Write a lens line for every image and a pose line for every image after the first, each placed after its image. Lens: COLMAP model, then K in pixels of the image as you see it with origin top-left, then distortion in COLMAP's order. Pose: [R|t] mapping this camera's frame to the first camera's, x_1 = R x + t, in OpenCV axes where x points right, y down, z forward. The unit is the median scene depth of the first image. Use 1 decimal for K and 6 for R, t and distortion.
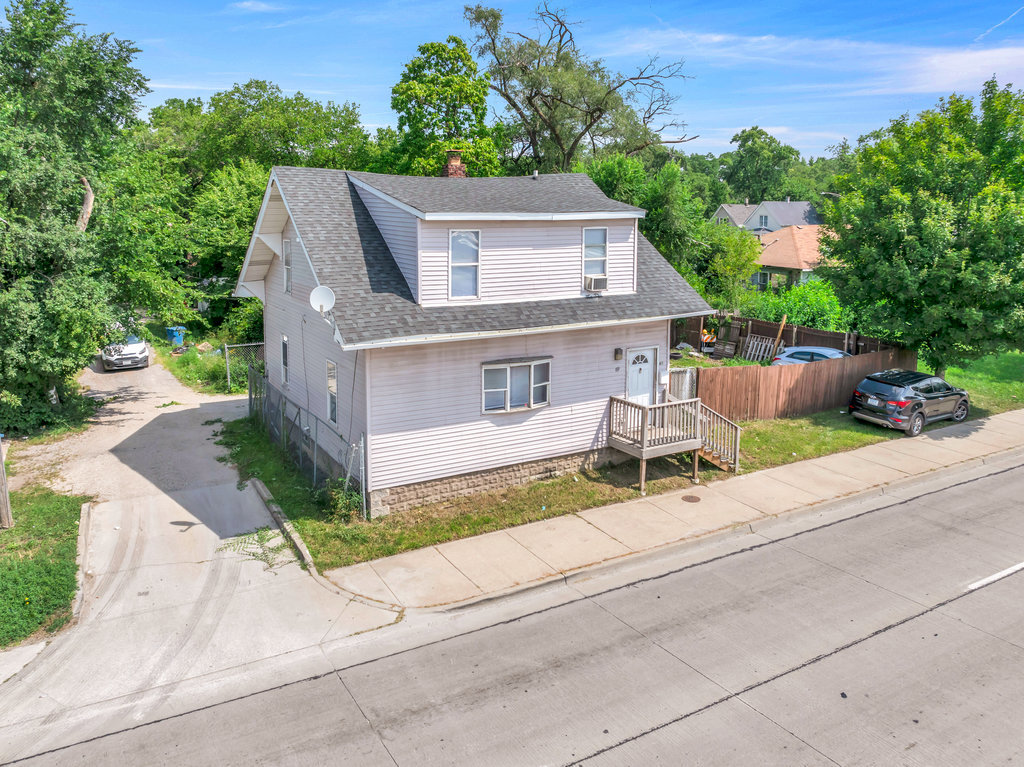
lens RADIAL K [[755.3, 0, 481.5], [0, 755.3, 291.6], [0, 0, 1]] dist [-0.002661, -0.005560]
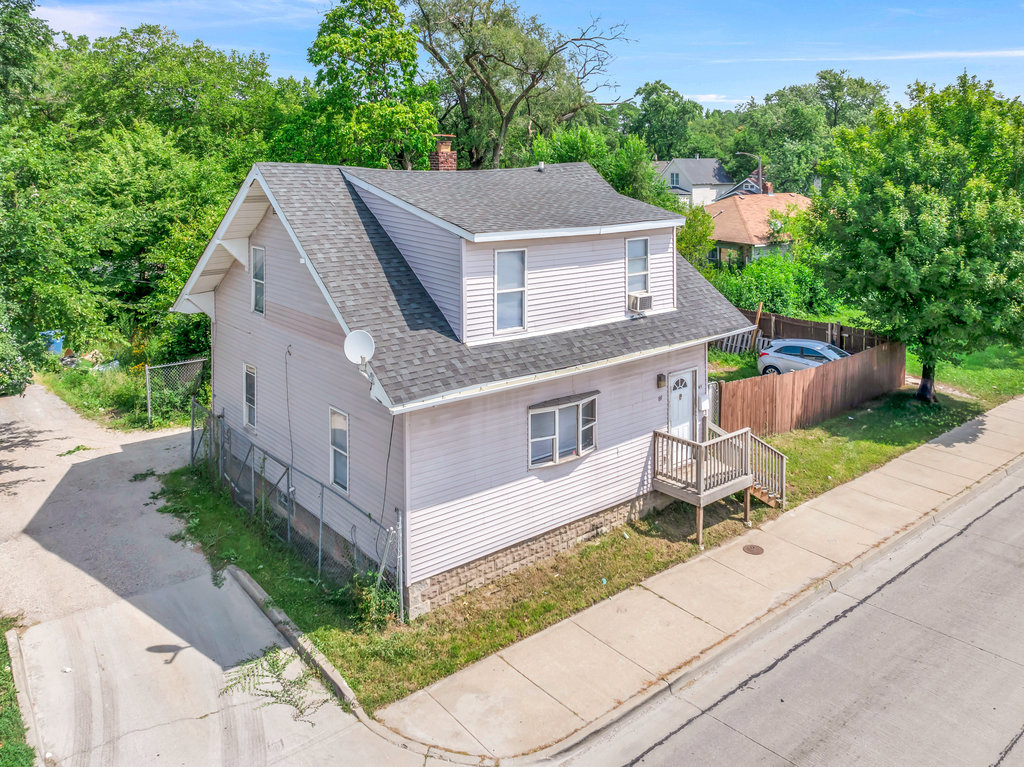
lens RADIAL K [[821.6, 0, 511.1], [0, 821.6, 163.6], [0, 0, 1]] dist [-0.017530, 0.006663]
pose [[0.980355, 0.011848, 0.196886, -0.187235], [0.006724, 0.995607, -0.093390, -0.083761], [-0.197127, 0.092880, 0.975968, 0.082033]]
